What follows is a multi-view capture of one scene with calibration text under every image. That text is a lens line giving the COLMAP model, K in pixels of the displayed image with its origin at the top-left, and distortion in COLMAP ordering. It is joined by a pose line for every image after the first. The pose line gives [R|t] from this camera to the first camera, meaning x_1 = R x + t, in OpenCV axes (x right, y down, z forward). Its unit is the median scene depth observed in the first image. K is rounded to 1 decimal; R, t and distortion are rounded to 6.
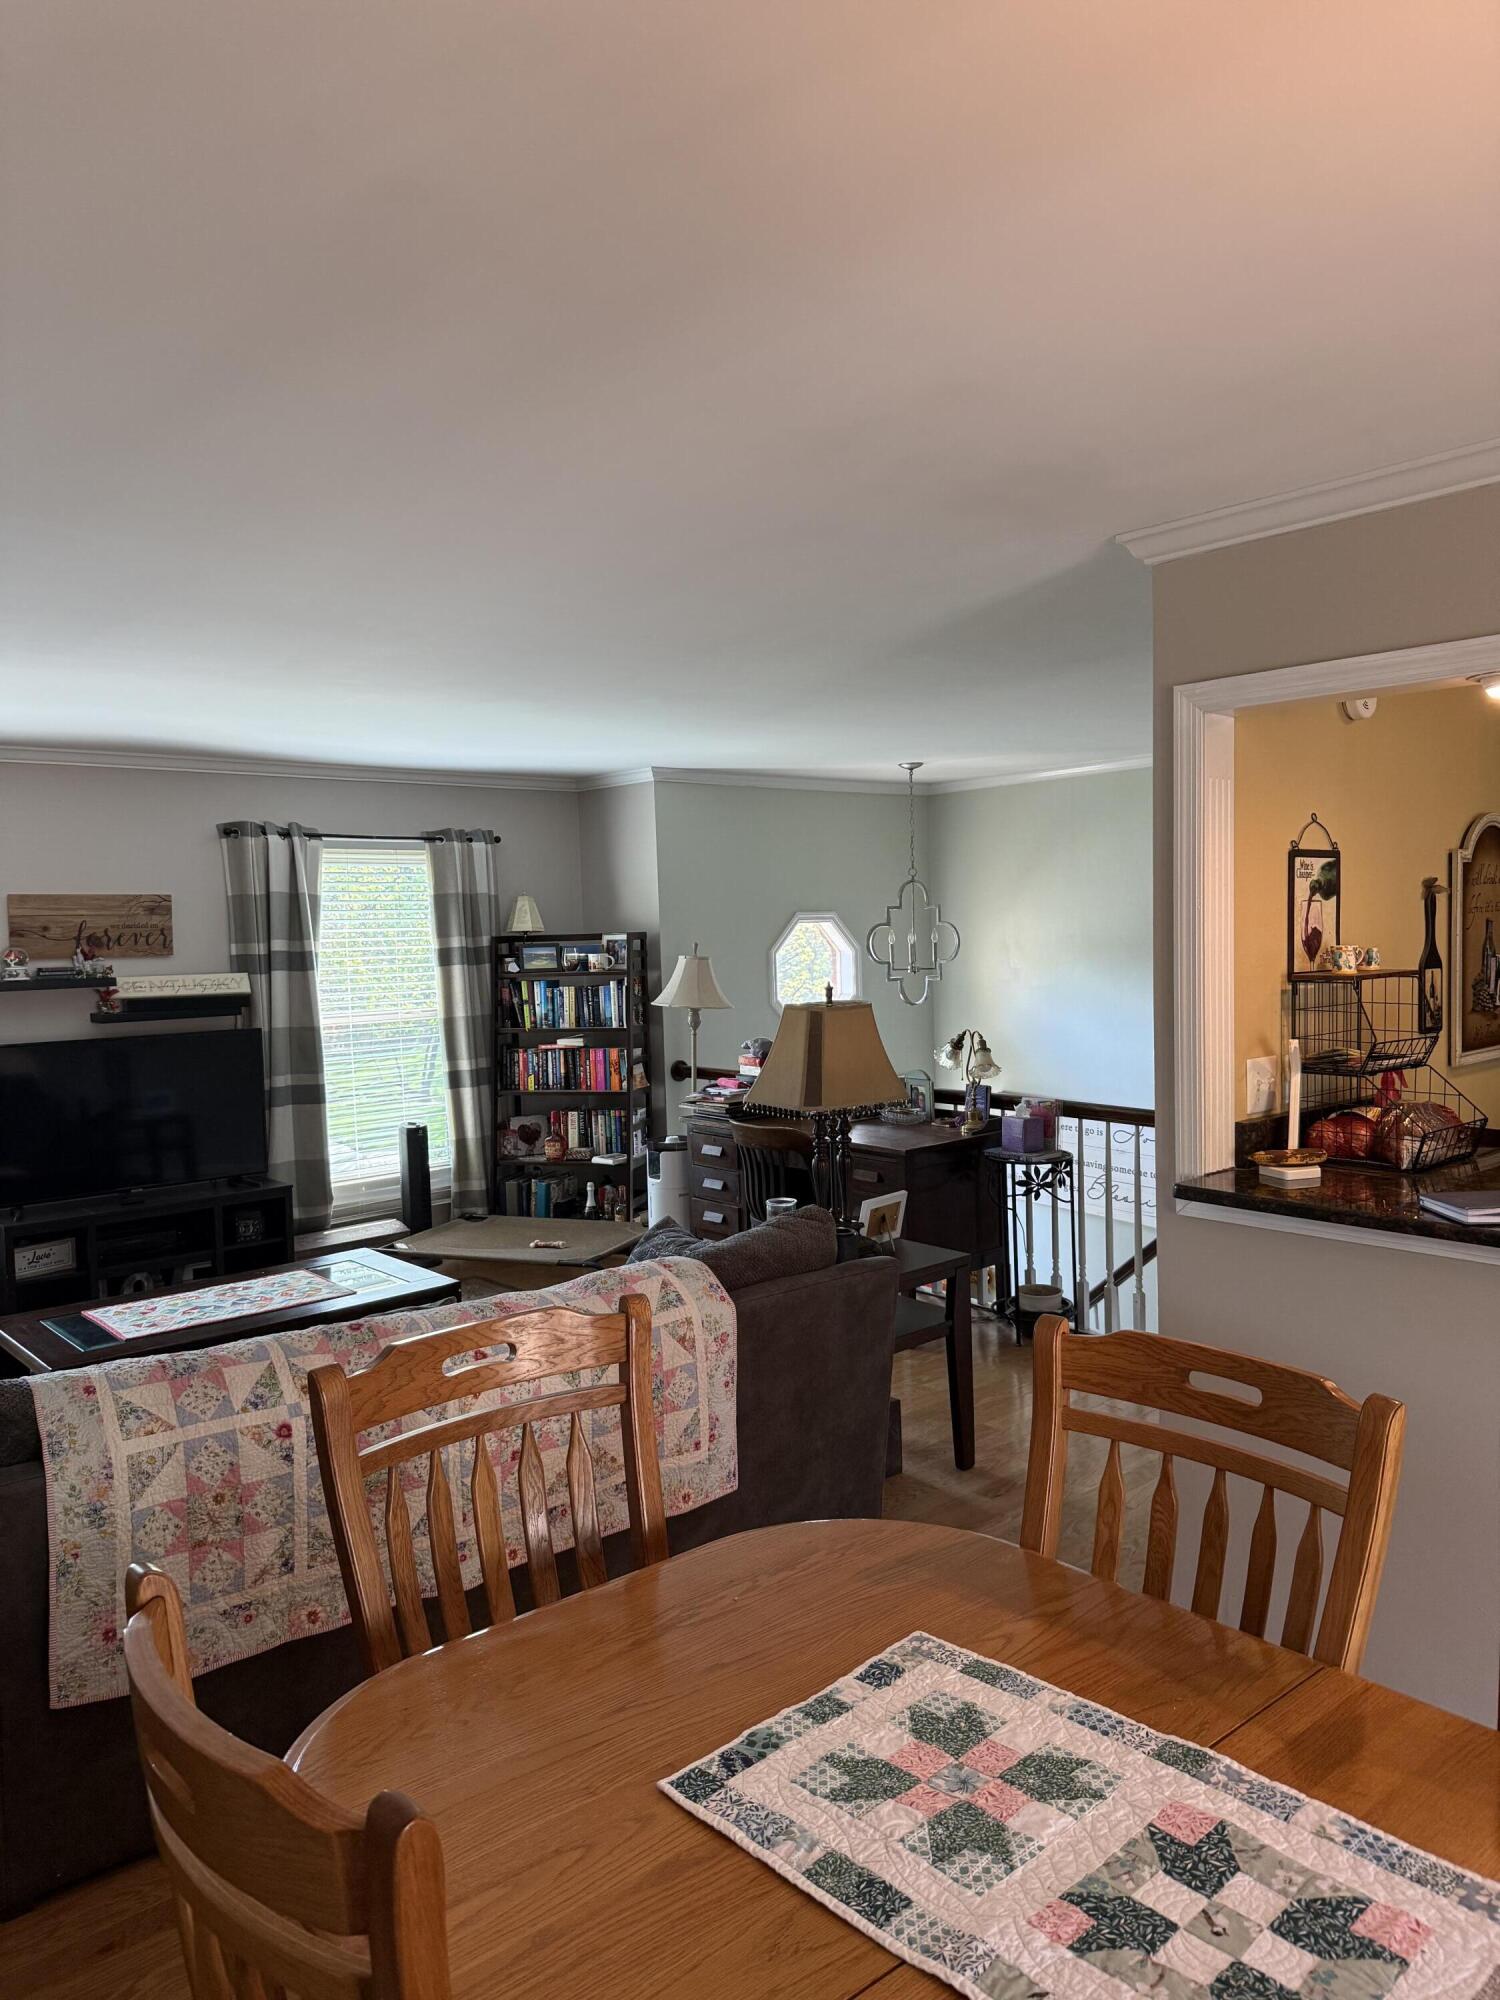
lens RADIAL K [[1400.3, 0, 747.7], [0, 1400.3, 1001.0], [0, 0, 1]] dist [0.064518, -0.074465]
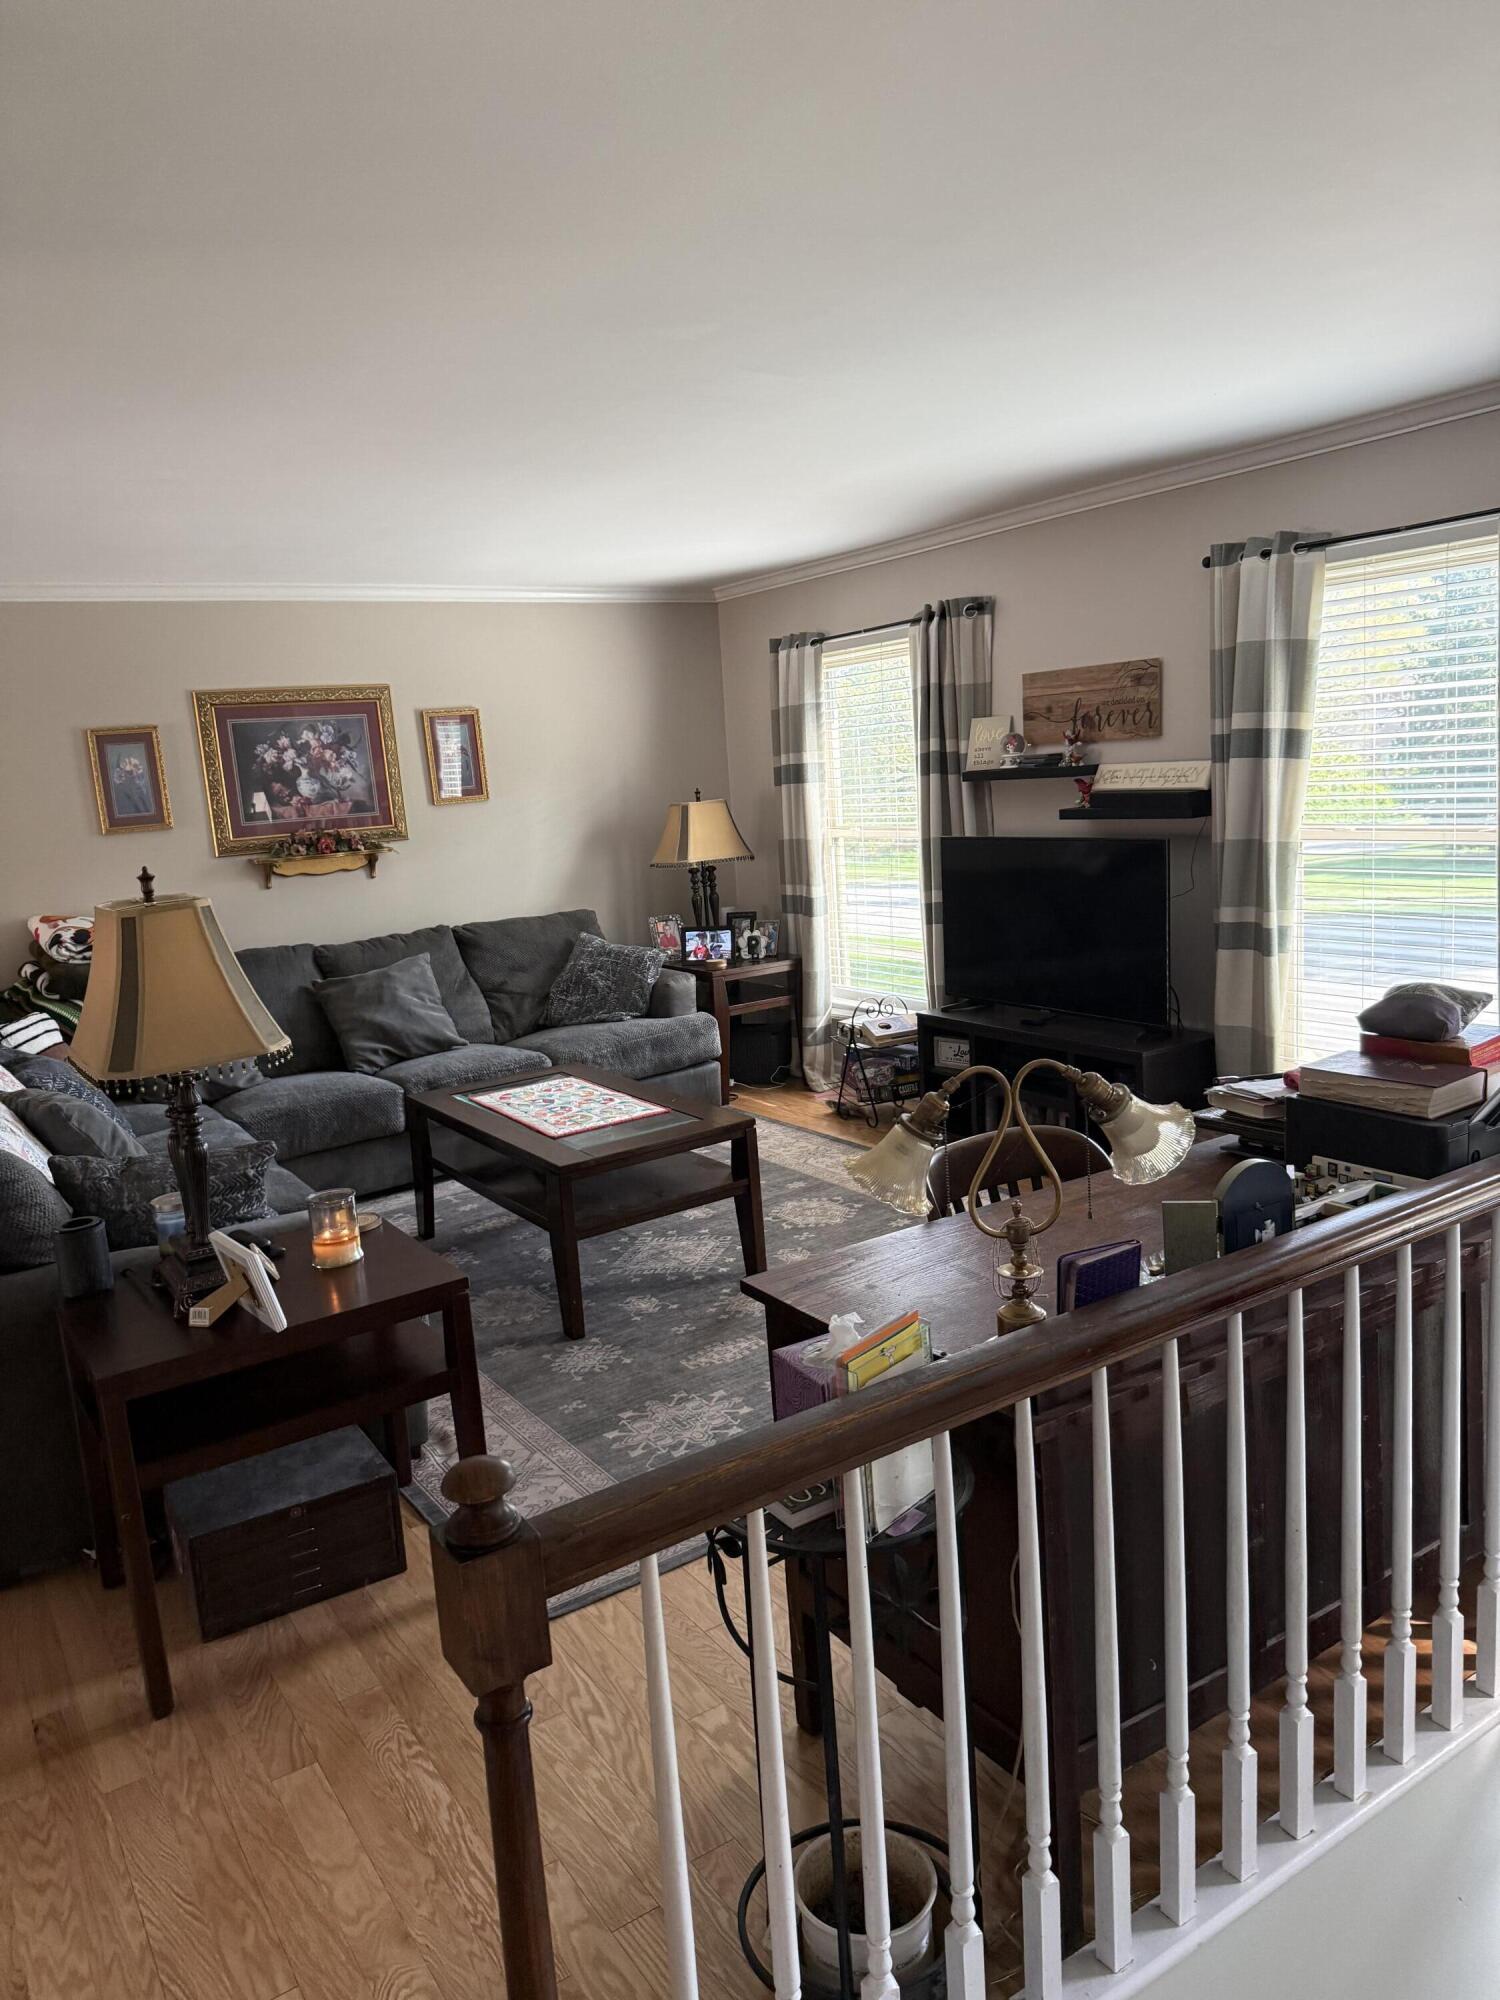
lens RADIAL K [[1400.3, 0, 750.6], [0, 1400.3, 1014.8], [0, 0, 1]] dist [0.064518, -0.074465]
pose [[-0.125365, 0.210277, -0.969570, 0.427431], [0.016938, 0.977592, 0.209827, -0.050041], [0.991966, 0.009883, -0.126118, 0.882419]]
